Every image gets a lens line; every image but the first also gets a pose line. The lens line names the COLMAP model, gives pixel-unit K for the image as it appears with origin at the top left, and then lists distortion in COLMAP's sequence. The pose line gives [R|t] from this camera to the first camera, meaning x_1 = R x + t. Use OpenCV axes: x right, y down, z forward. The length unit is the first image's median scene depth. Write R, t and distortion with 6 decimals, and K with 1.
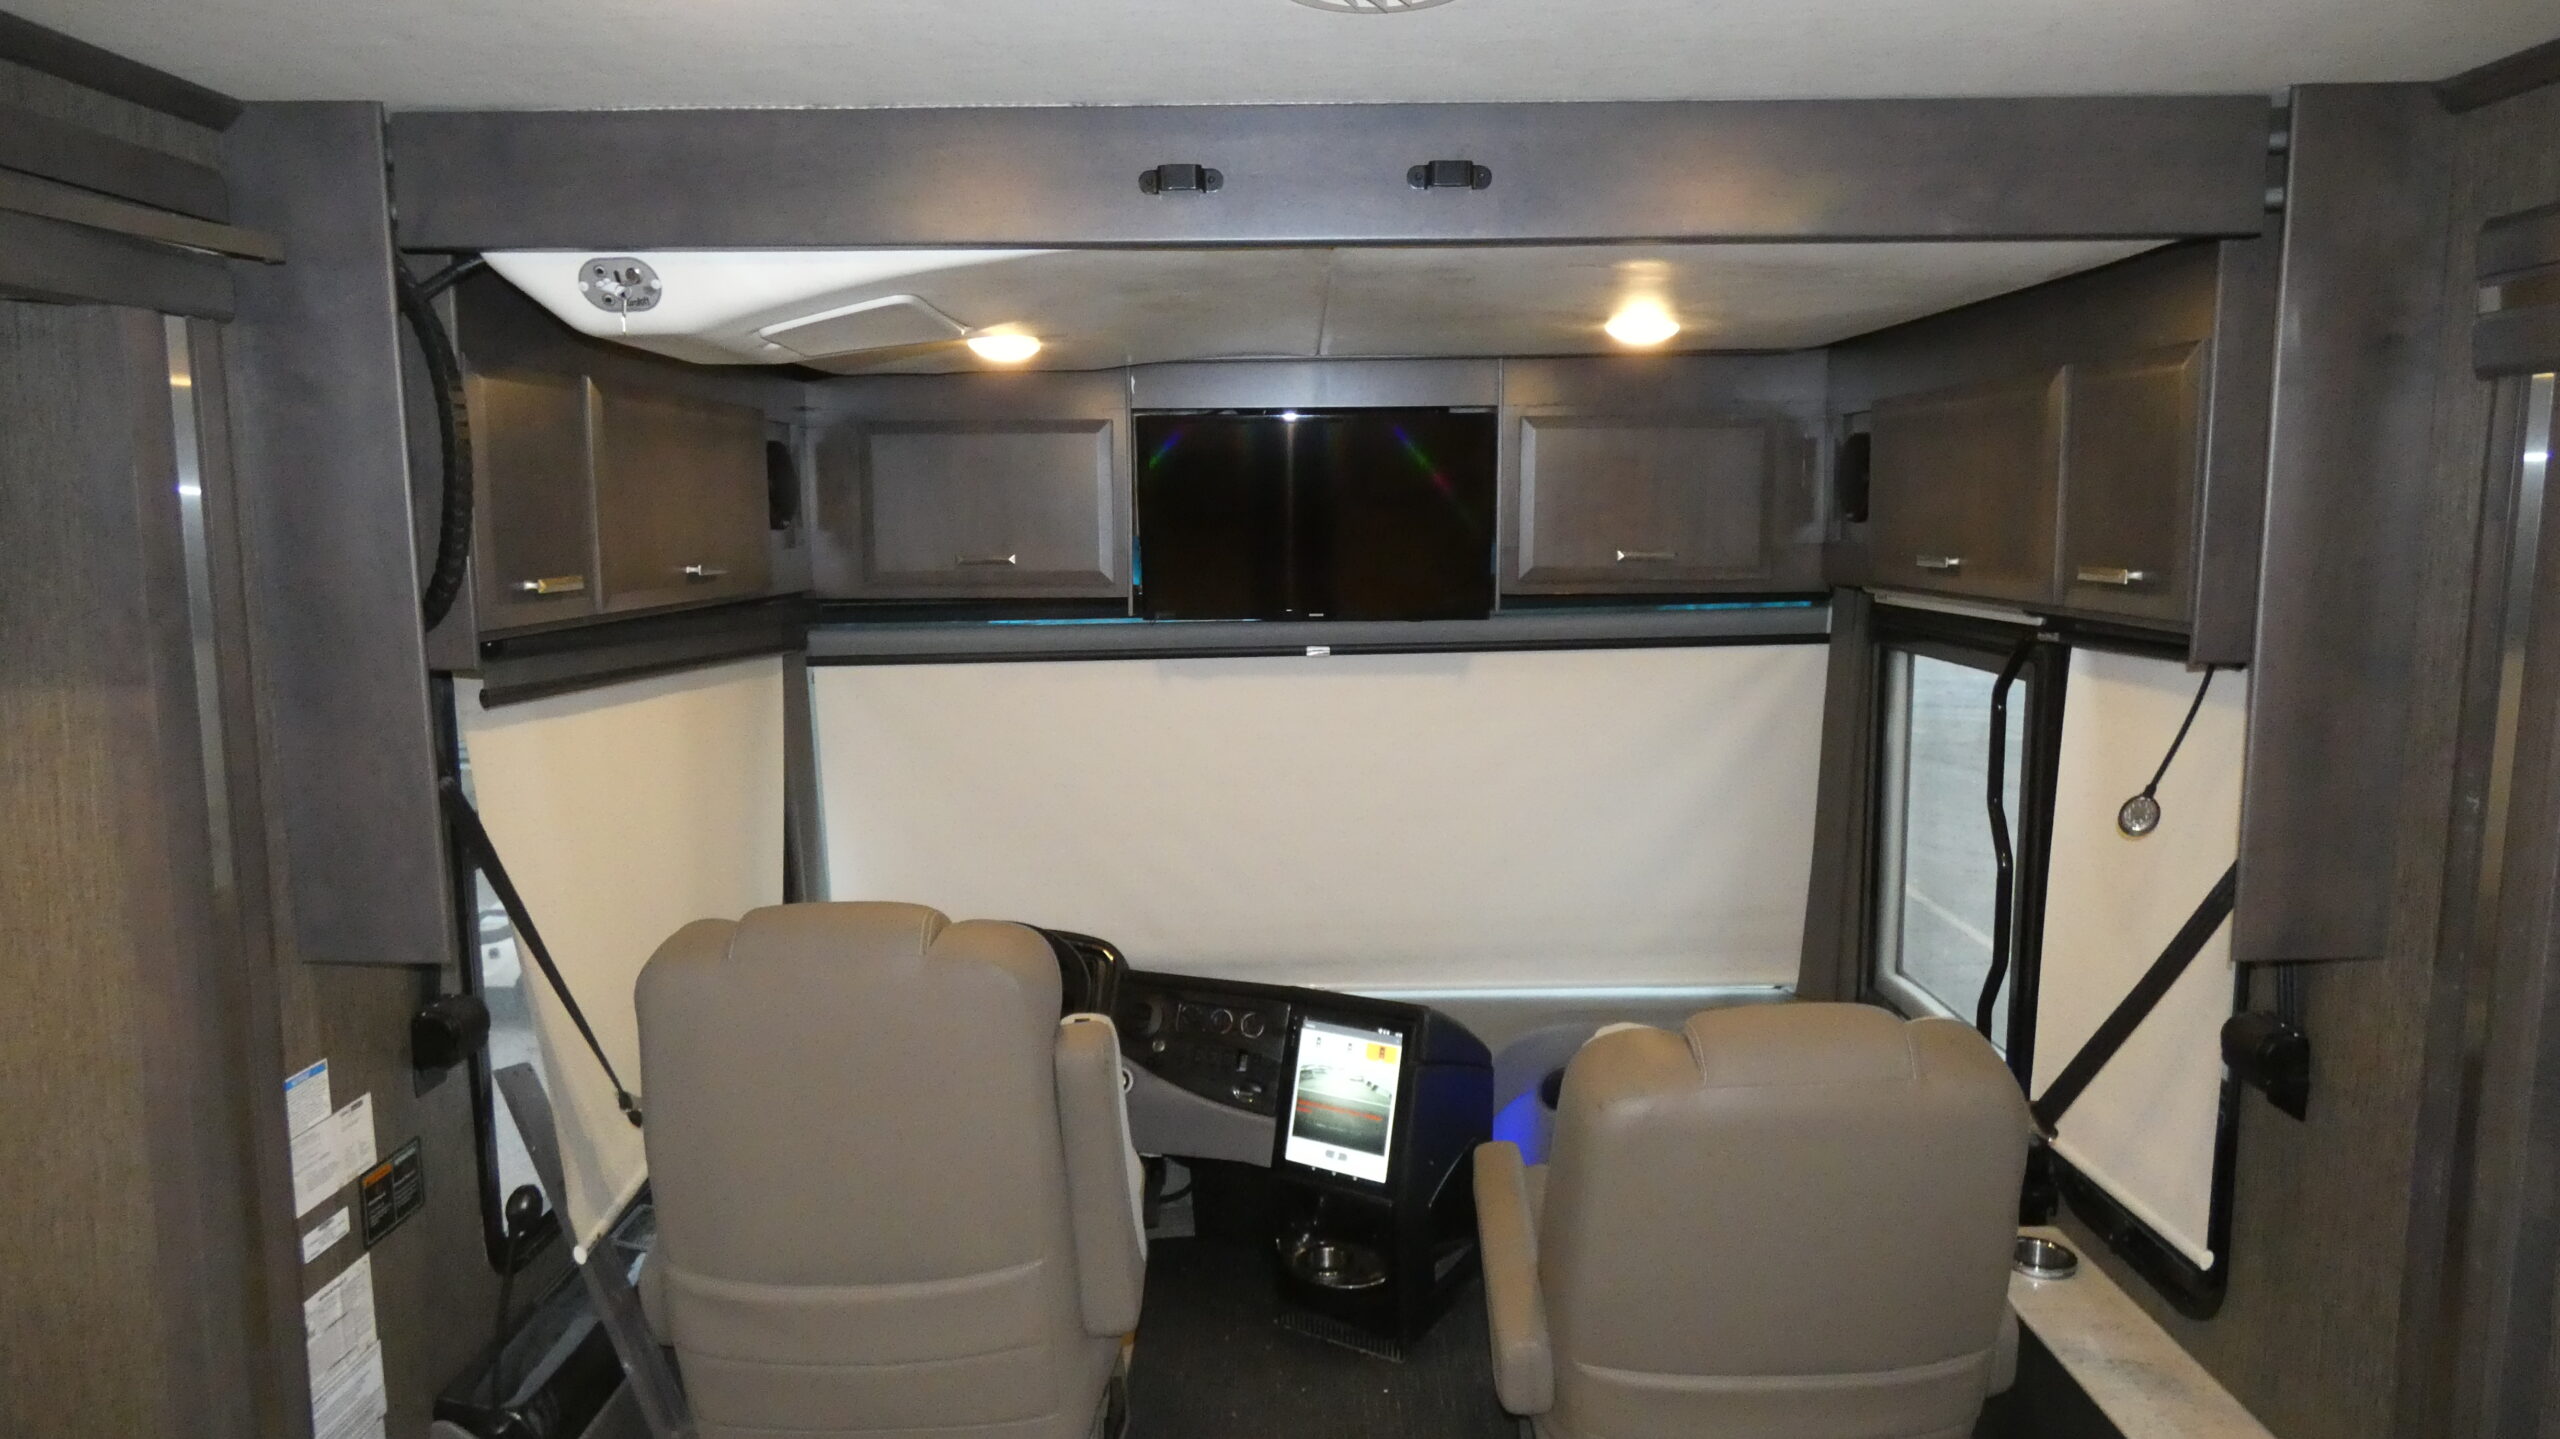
lens RADIAL K [[1505.9, 0, 1279.4], [0, 1505.9, 710.6], [0, 0, 1]] dist [-0.004312, 0.000848]
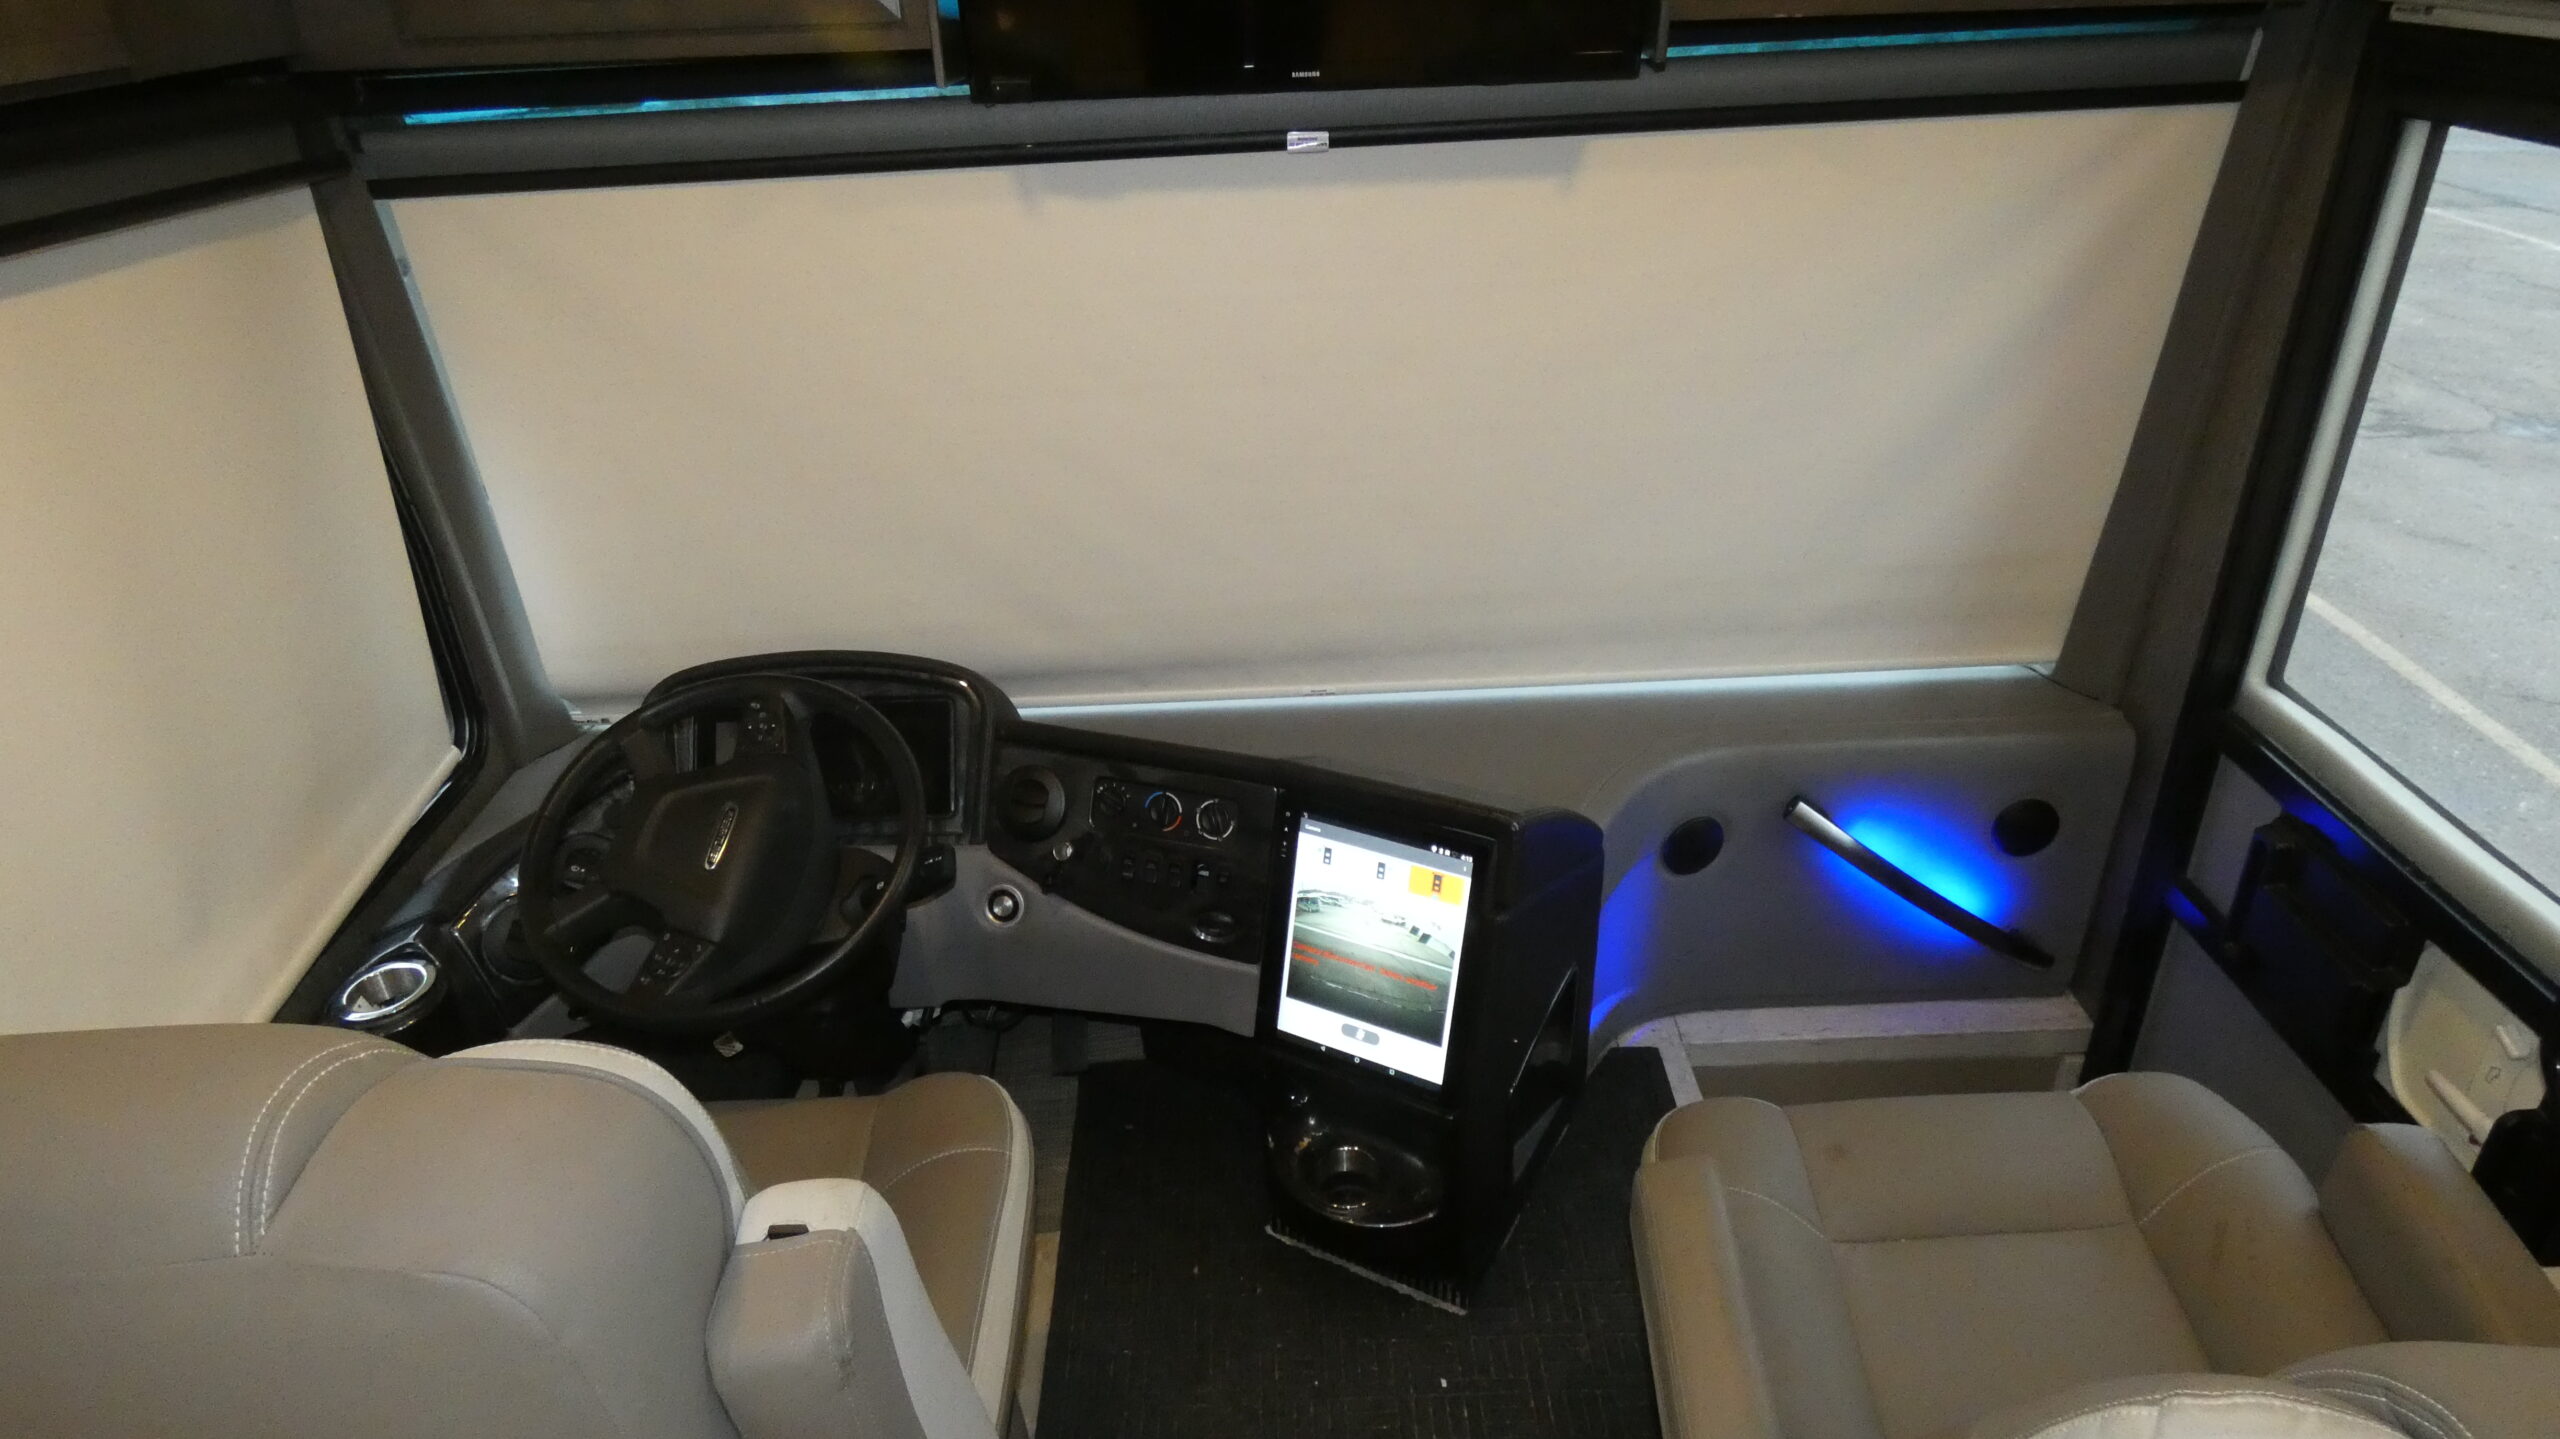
lens RADIAL K [[1553.5, 0, 1268.9], [0, 1553.5, 719.6], [0, 0, 1]] dist [-0.001634, 0.002859]
pose [[0.999318, -0.034906, 0.012065, -0.002619], [0.028299, 0.933604, 0.357186, -0.051863], [-0.023732, -0.356601, 0.933955, 0.454341]]
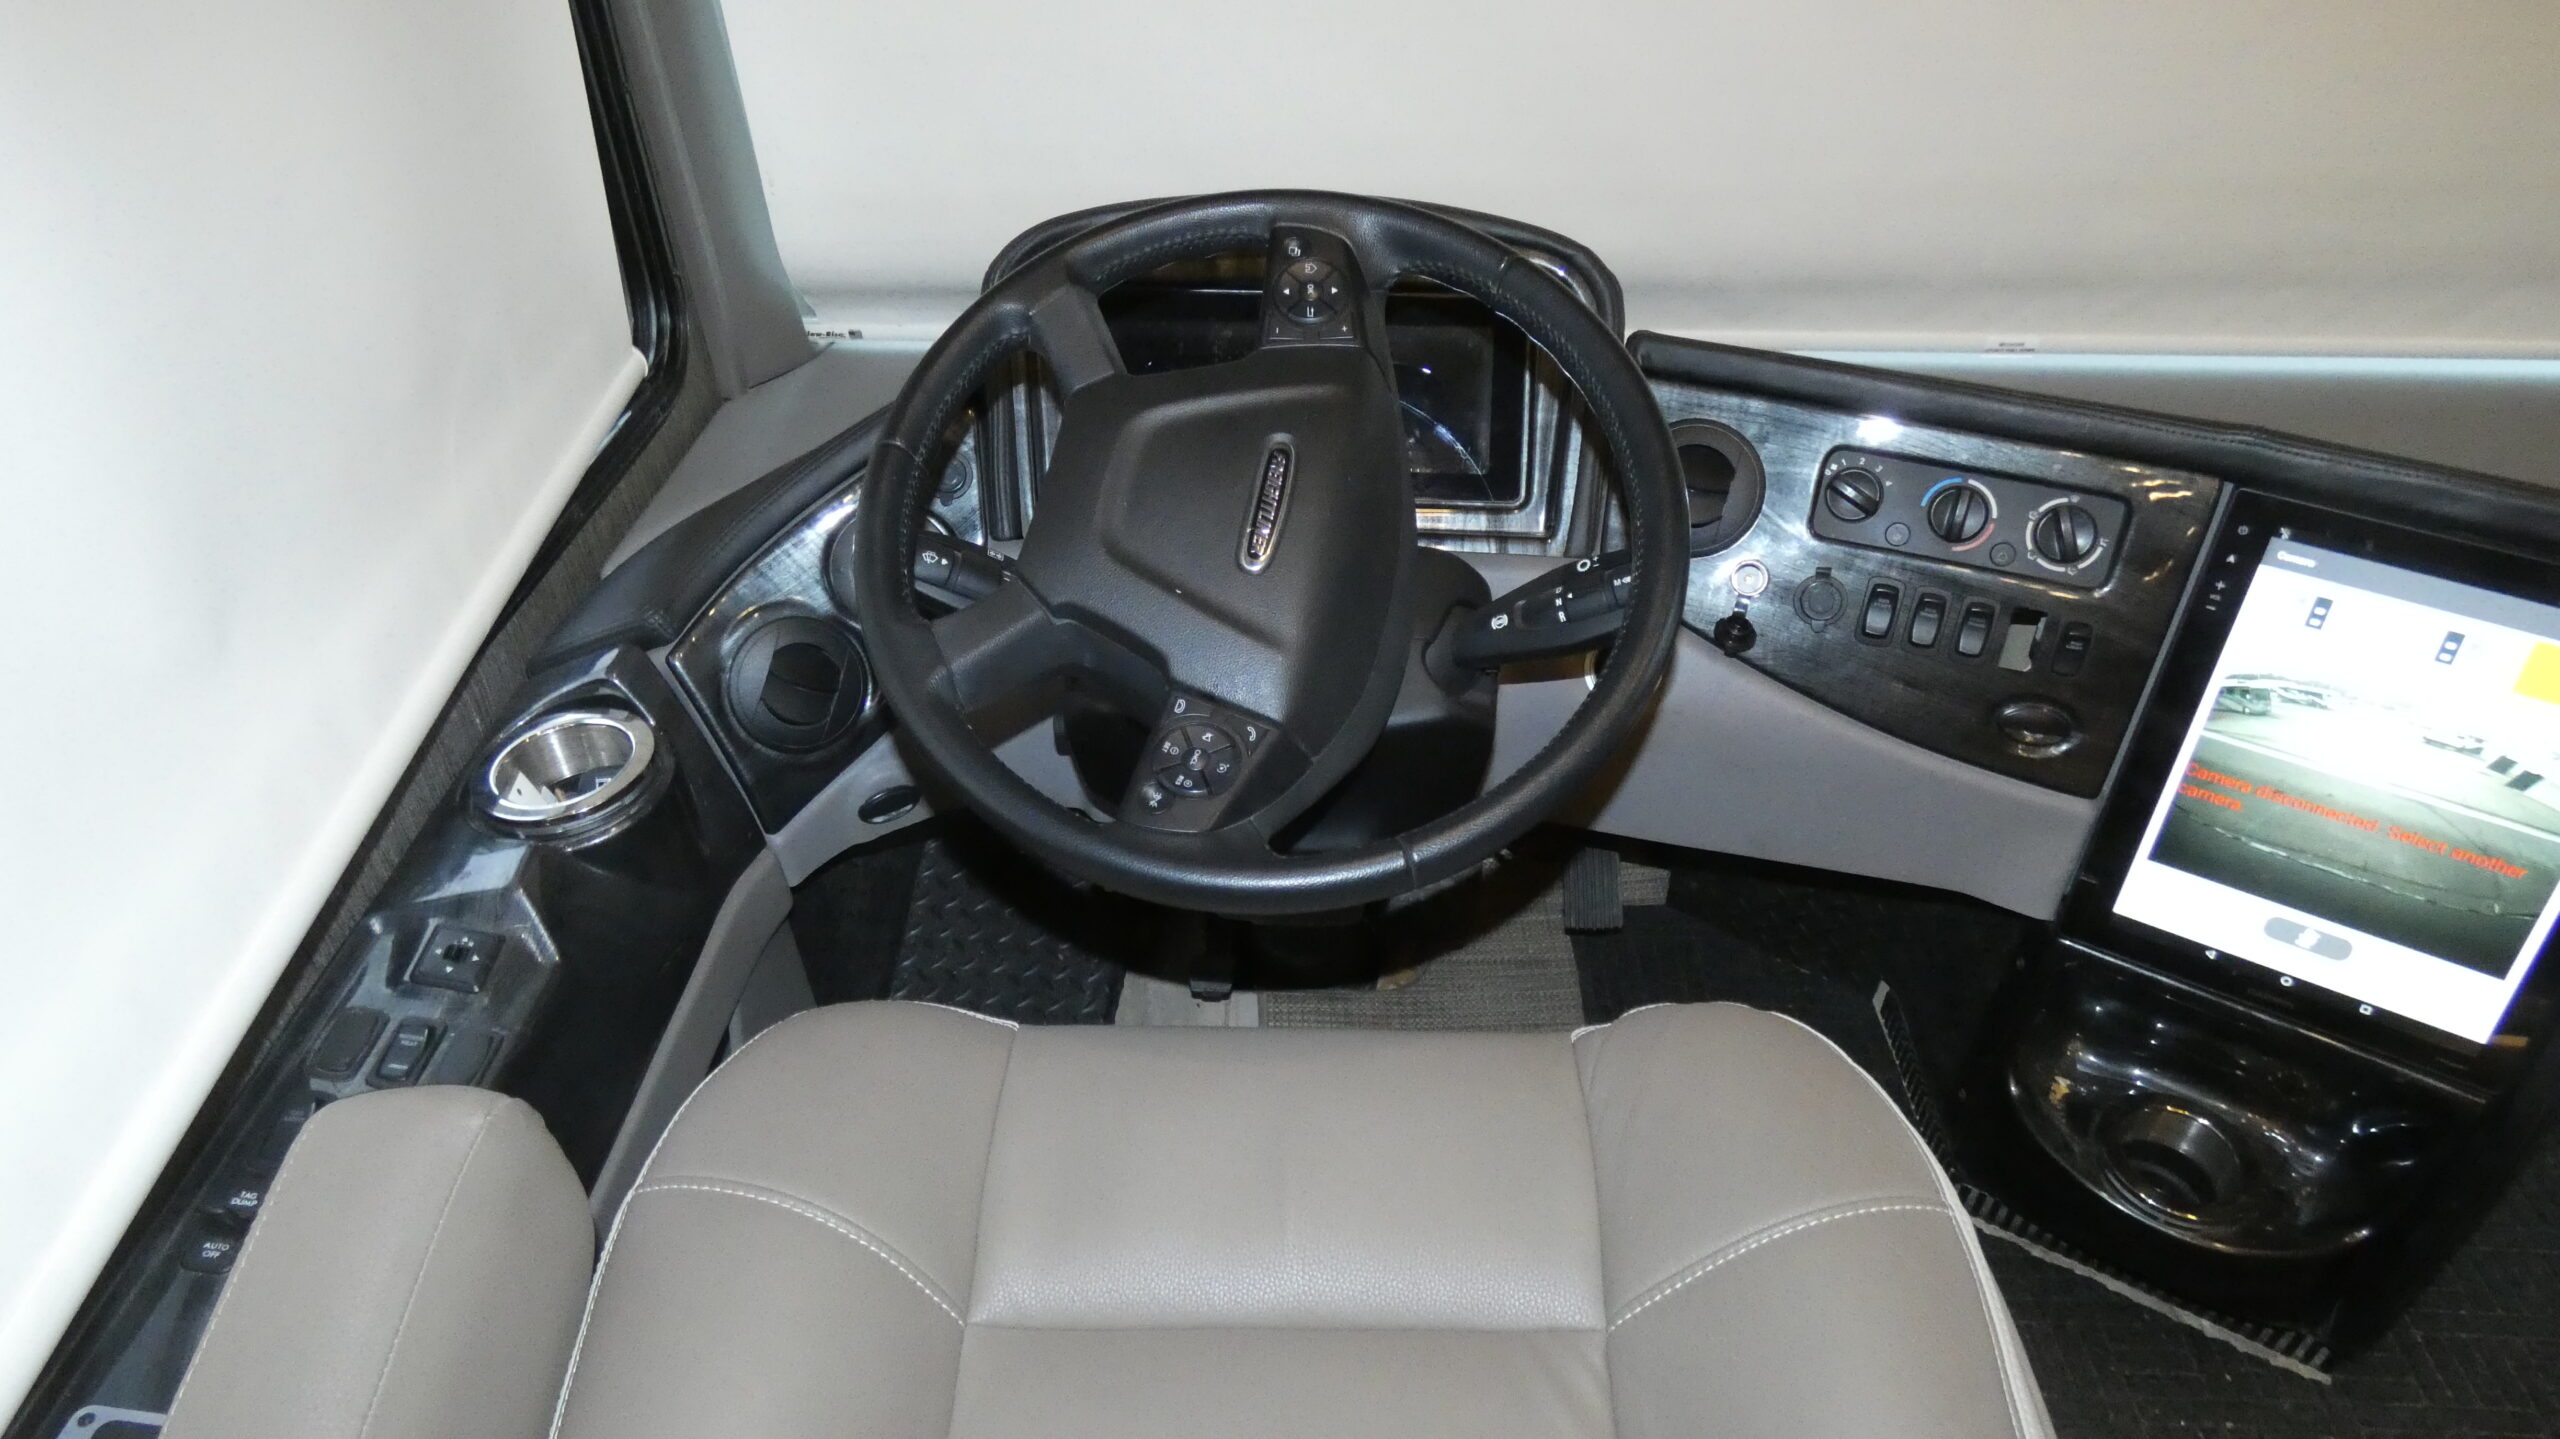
lens RADIAL K [[1542.2, 0, 1282.9], [0, 1542.2, 708.0], [0, 0, 1]] dist [-0.005609, 0.002246]
pose [[0.999713, 0.020858, -0.011804, -0.190020], [-0.012244, 0.867895, 0.496597, 0.081423], [0.020603, -0.496310, 0.867901, 0.720442]]
